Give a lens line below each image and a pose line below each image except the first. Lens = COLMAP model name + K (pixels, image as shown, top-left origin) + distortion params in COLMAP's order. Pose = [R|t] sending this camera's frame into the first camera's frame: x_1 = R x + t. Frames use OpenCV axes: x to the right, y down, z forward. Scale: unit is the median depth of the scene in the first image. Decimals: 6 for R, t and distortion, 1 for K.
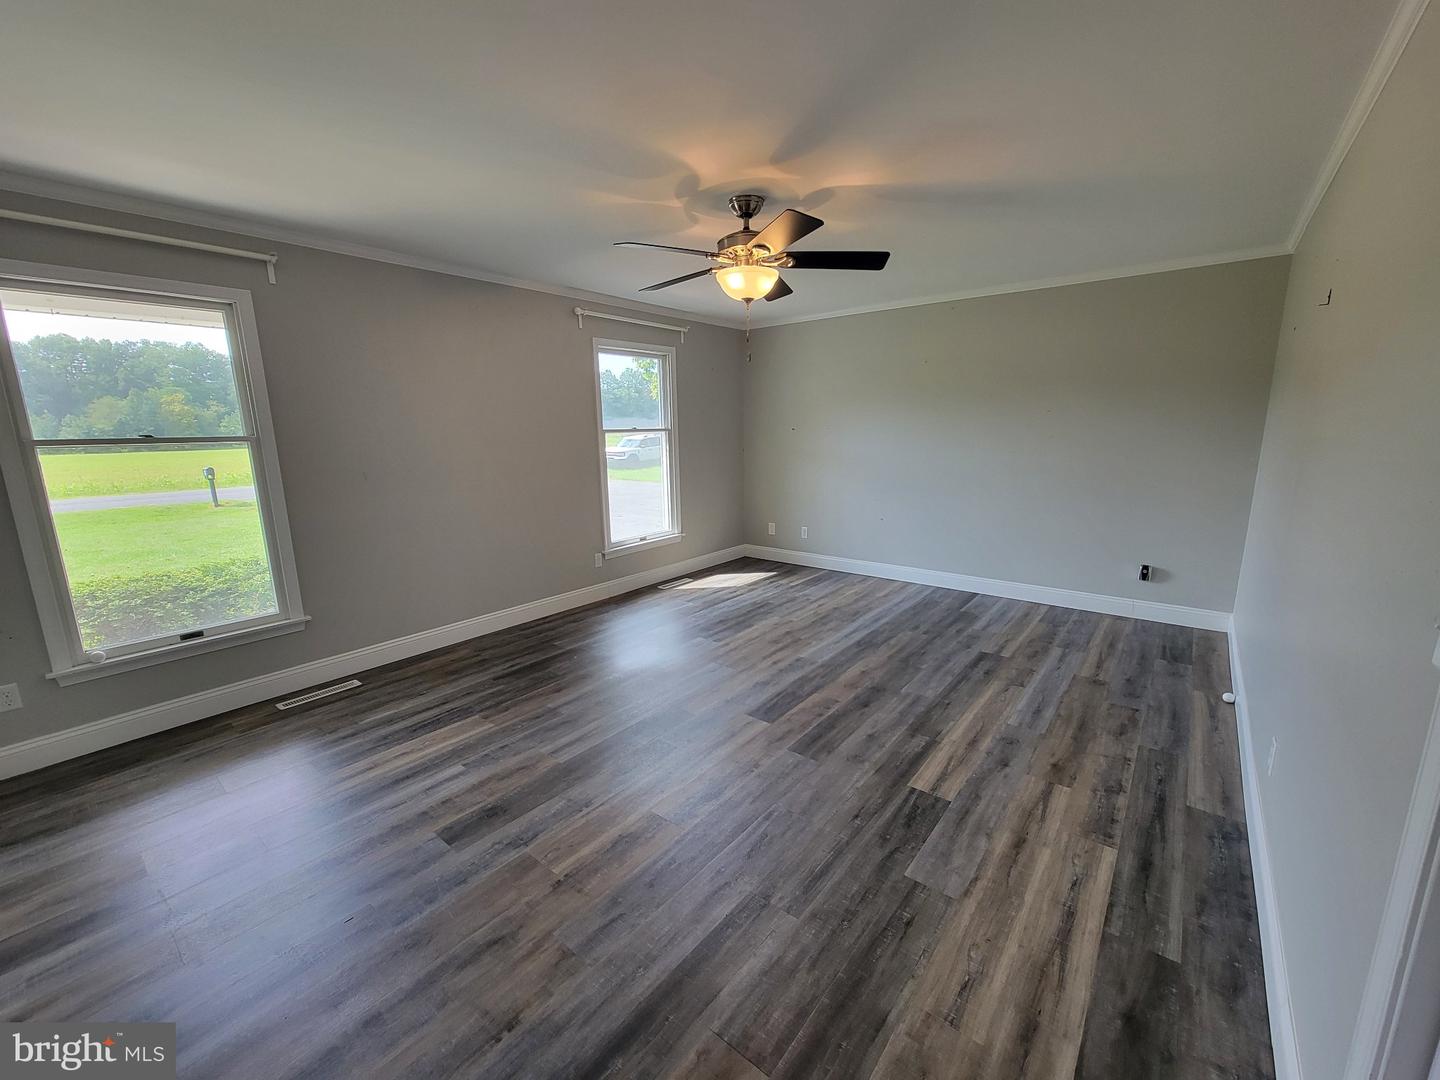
lens RADIAL K [[589.1, 0, 725.1], [0, 589.1, 546.4], [0, 0, 1]] dist [-0.006698, 0.003321]
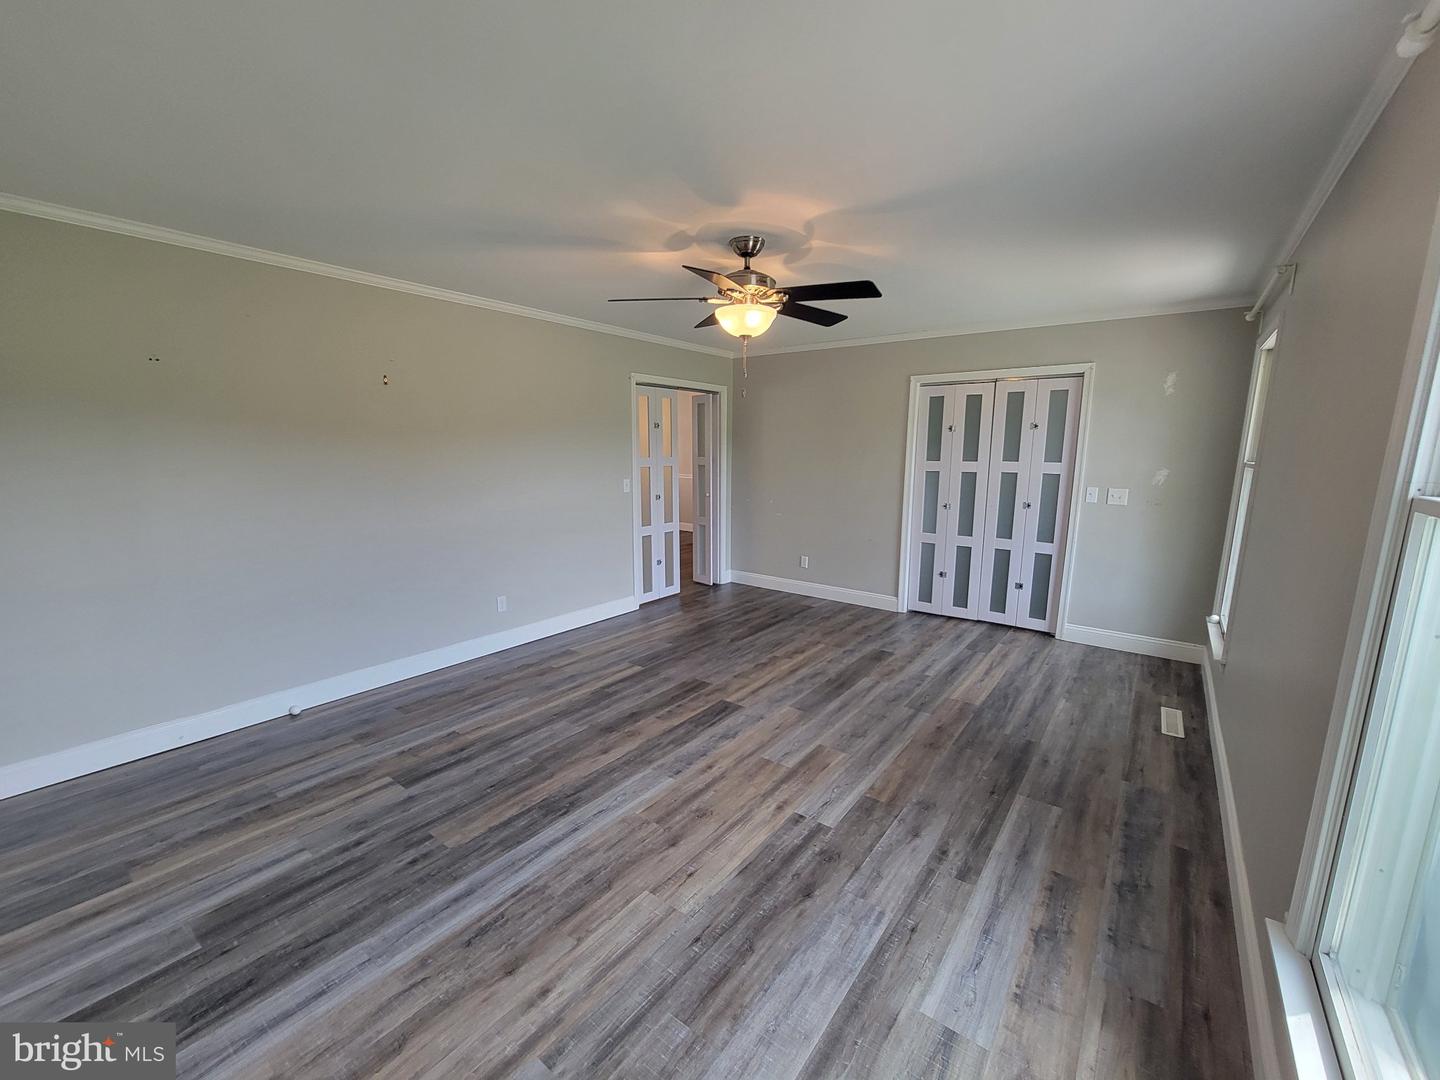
lens RADIAL K [[589.1, 0, 724.7], [0, 589.1, 546.5], [0, 0, 1]] dist [-0.006698, 0.003321]
pose [[-0.999633, 0.010132, -0.025124, 0.086837], [0.000226, 0.930500, 0.366292, -0.373222], [0.027089, 0.366151, -0.930161, 1.719890]]
